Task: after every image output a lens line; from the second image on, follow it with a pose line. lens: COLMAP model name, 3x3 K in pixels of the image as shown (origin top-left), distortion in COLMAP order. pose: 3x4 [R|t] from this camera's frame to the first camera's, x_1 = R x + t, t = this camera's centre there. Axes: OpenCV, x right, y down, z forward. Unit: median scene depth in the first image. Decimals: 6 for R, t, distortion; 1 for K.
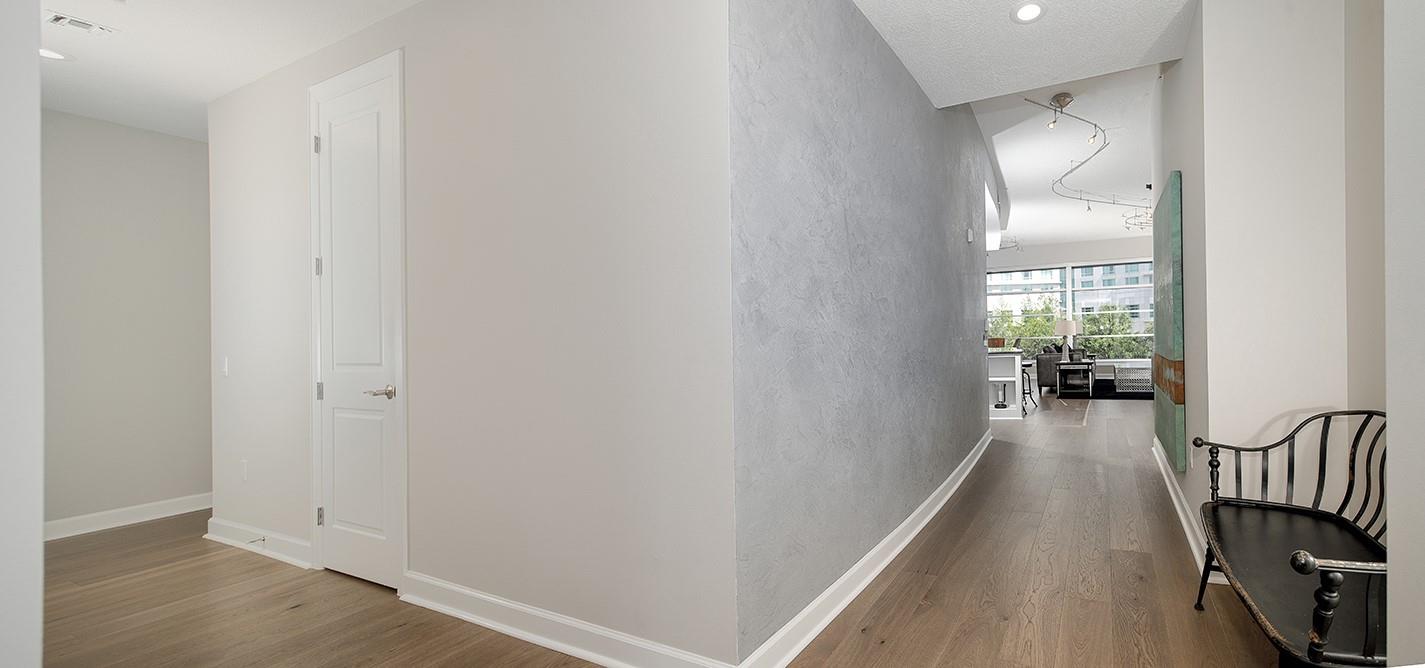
lens RADIAL K [[667.5, 0, 712.5], [0, 667.5, 334.0], [0, 0, 1]] dist [0.000114, -0.021625]
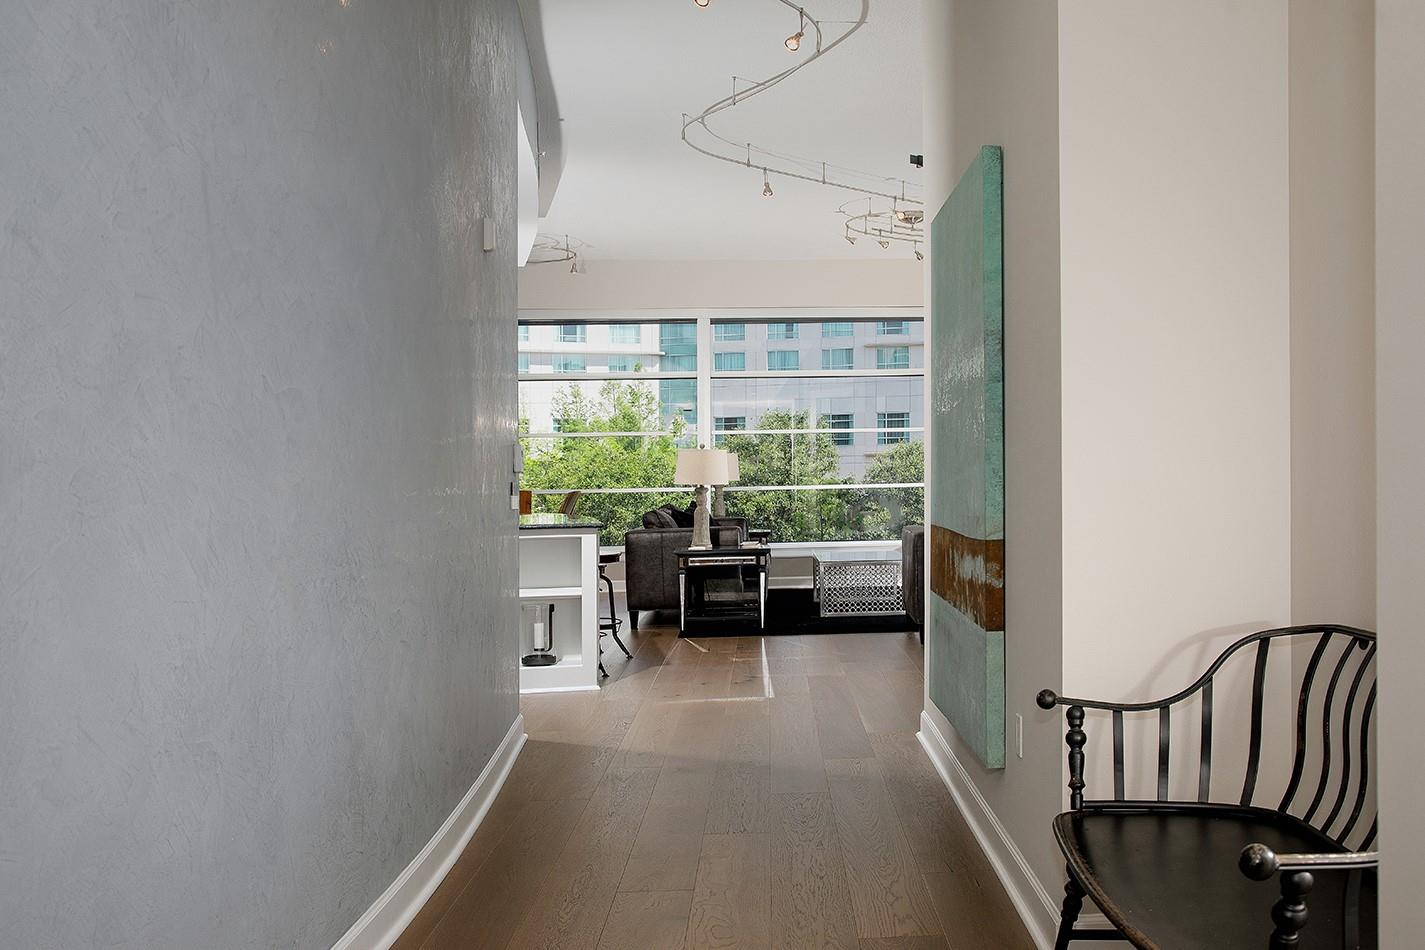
lens RADIAL K [[1302.7, 0, 712.5], [0, 1302.7, 475.0], [0, 0, 1]] dist [-0.138815, 0.007848]
pose [[0.952956, 0.011811, 0.302879, 0.257884], [-0.011918, 0.999928, -0.001496, -0.002838], [-0.302875, -0.002184, 0.953028, 0.198303]]
